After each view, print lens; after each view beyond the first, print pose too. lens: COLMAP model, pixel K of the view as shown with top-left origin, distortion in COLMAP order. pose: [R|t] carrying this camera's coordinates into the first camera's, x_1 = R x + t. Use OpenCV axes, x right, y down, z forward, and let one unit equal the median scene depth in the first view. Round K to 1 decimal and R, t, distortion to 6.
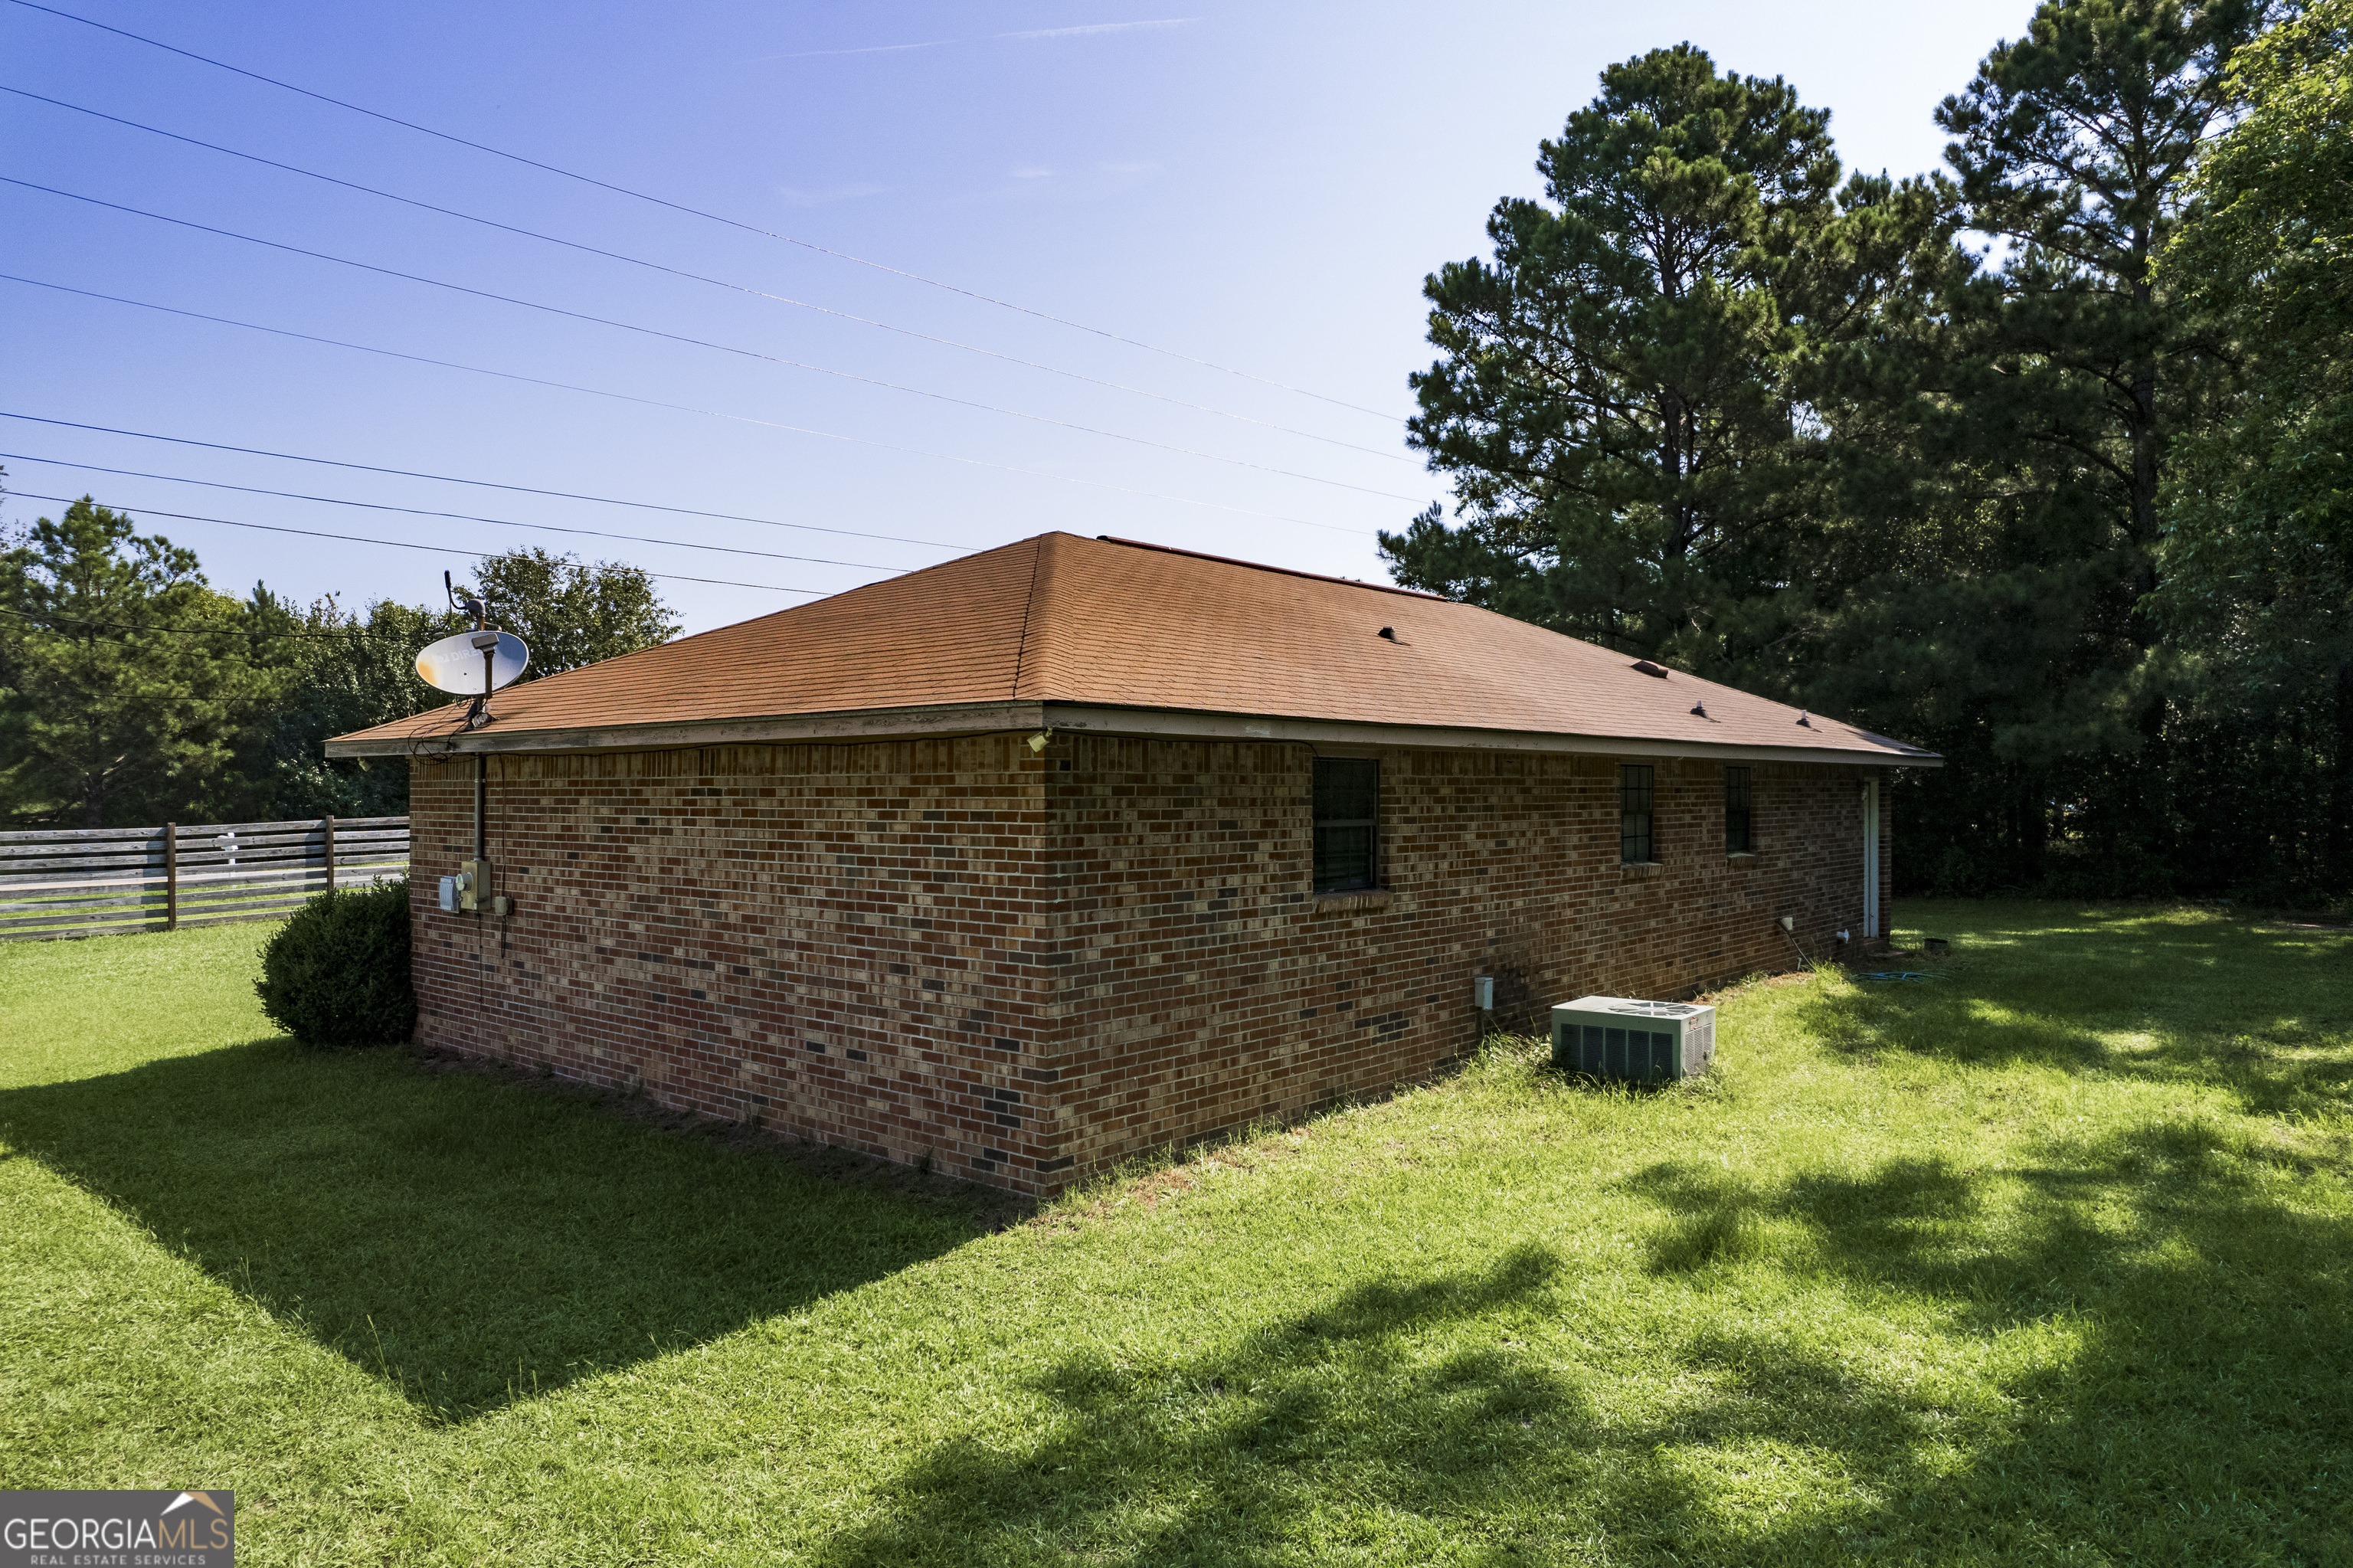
lens RADIAL K [[1500.0, 0, 1198.8], [0, 1500.0, 784.7], [0, 0, 1]] dist [-0.037269, -0.001025]
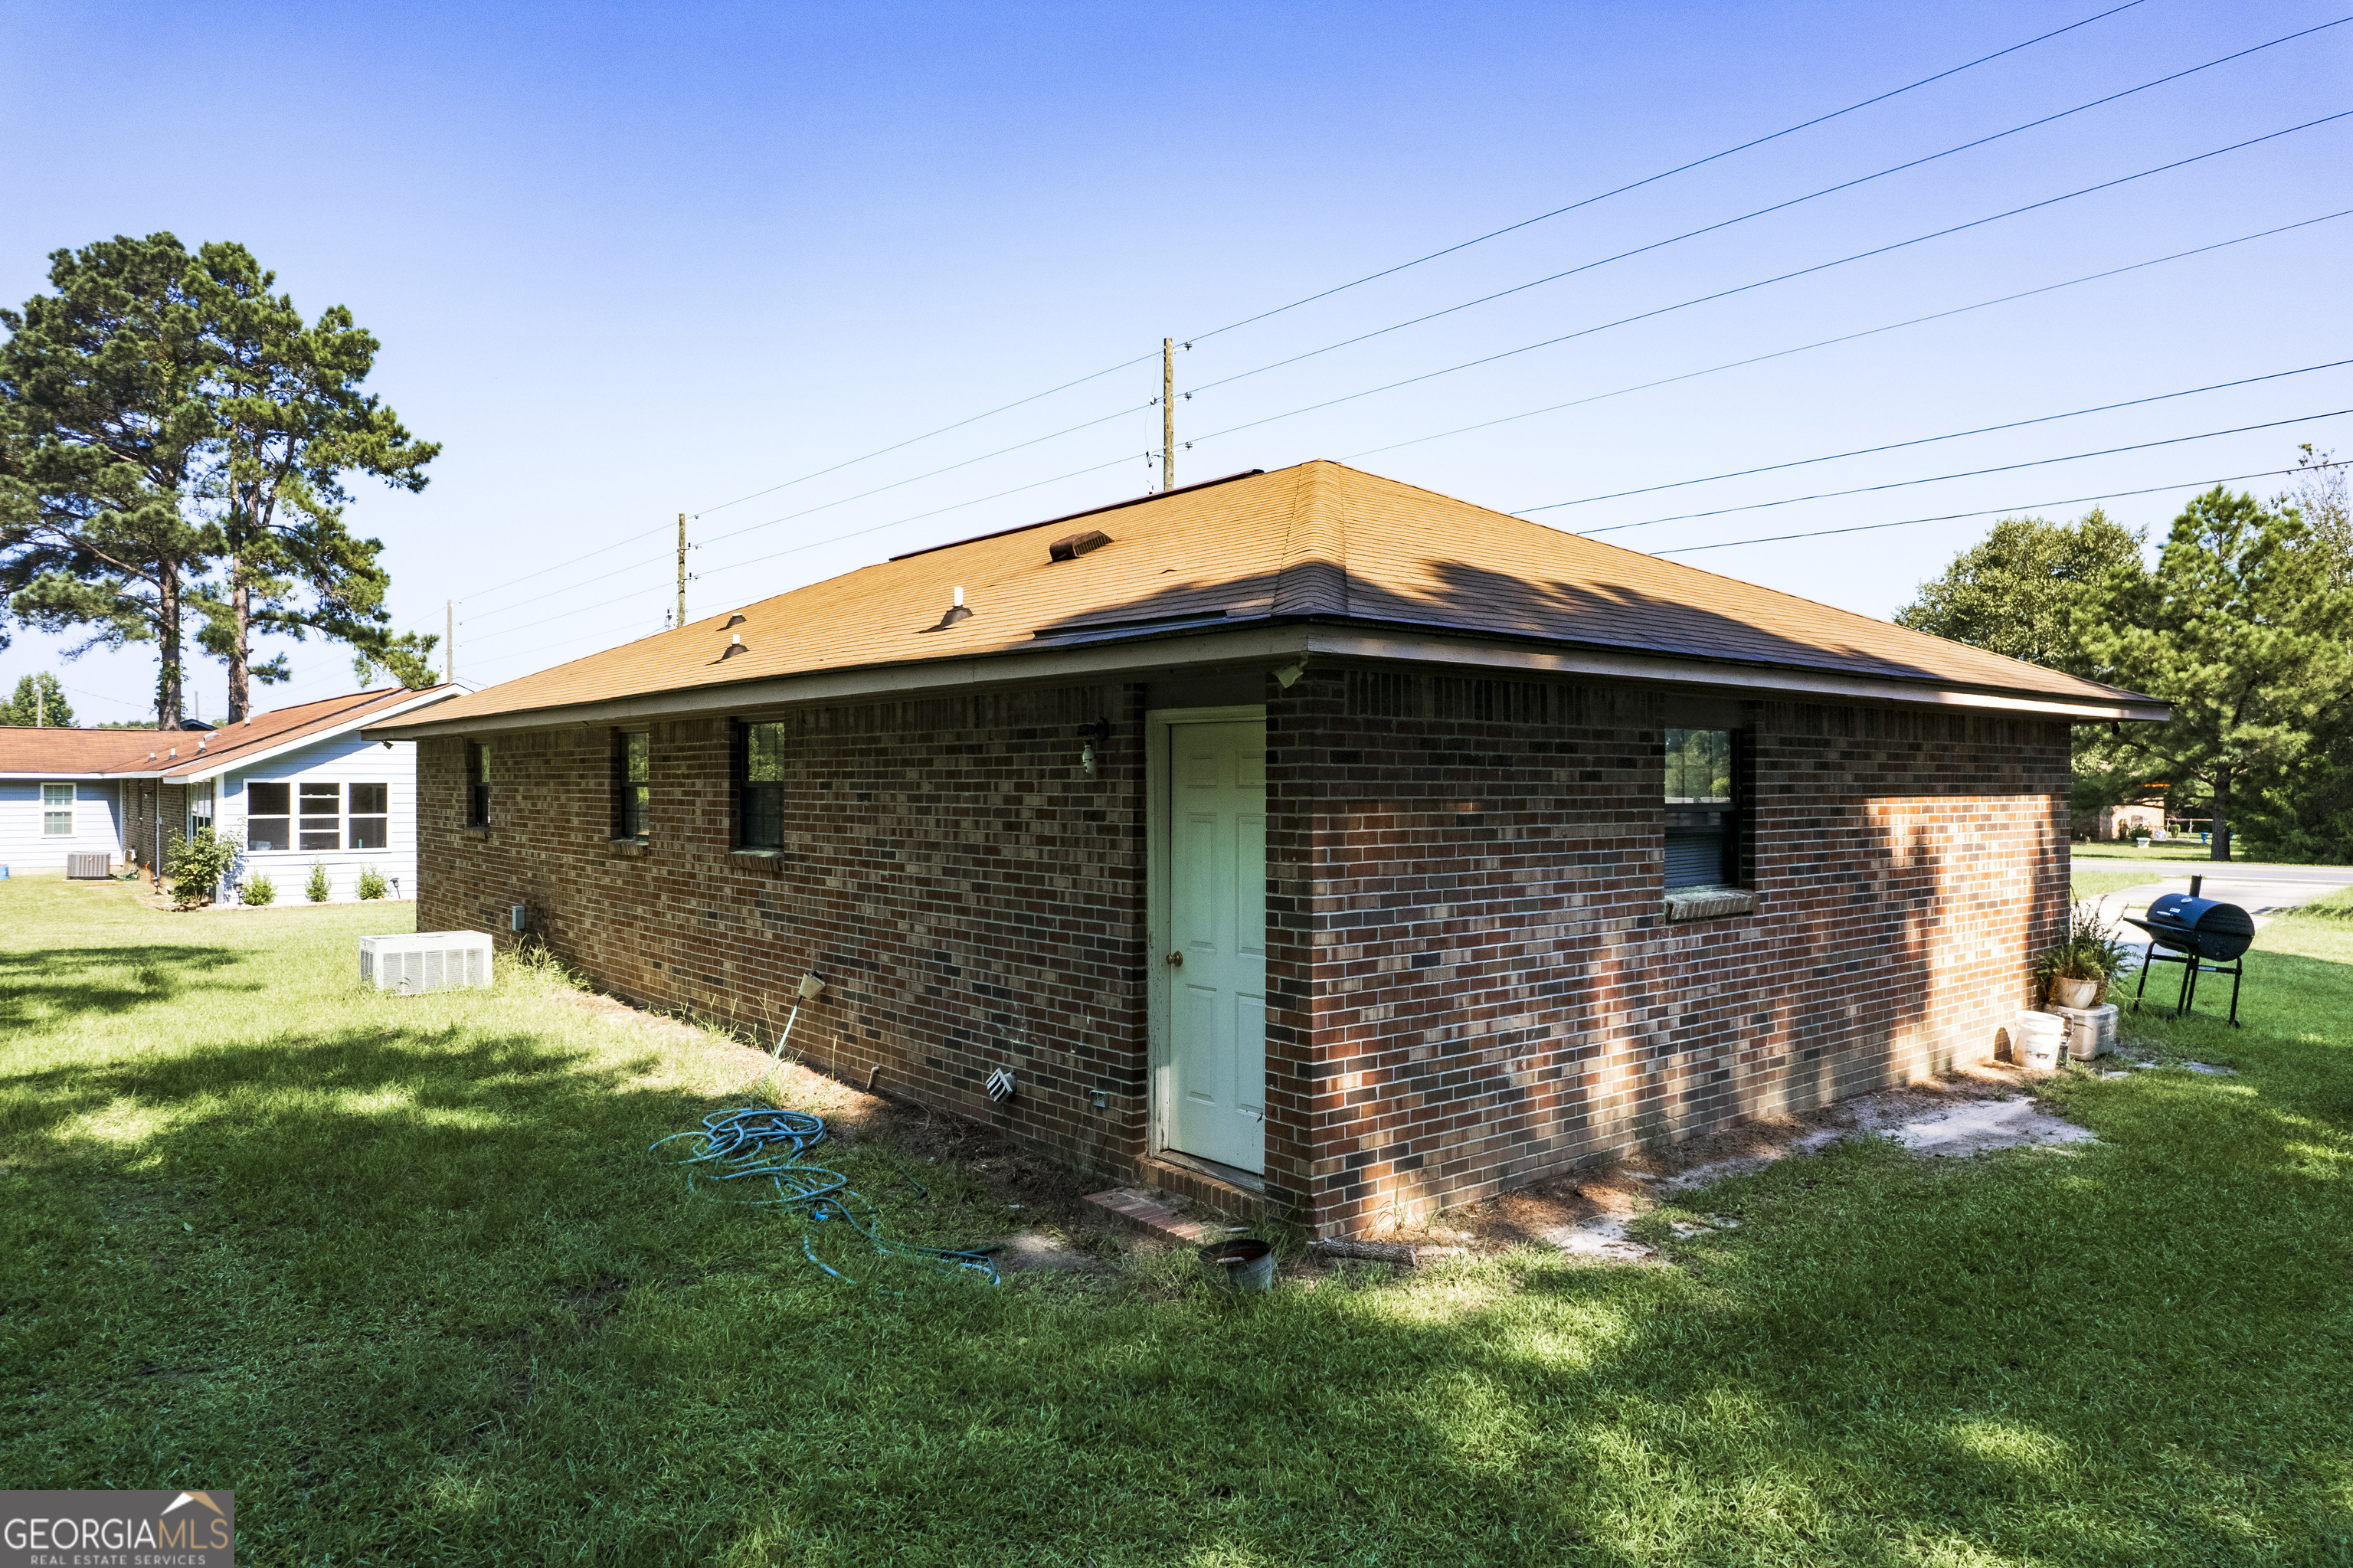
lens RADIAL K [[1500.0, 0, 1198.8], [0, 1500.0, 784.7], [0, 0, 1]] dist [-0.037269, -0.001025]
pose [[-0.171633, -0.004620, -0.985150, 1.183468], [-0.006120, 0.999975, -0.003623, 0.021105], [0.985142, 0.005407, -0.171656, 1.566782]]
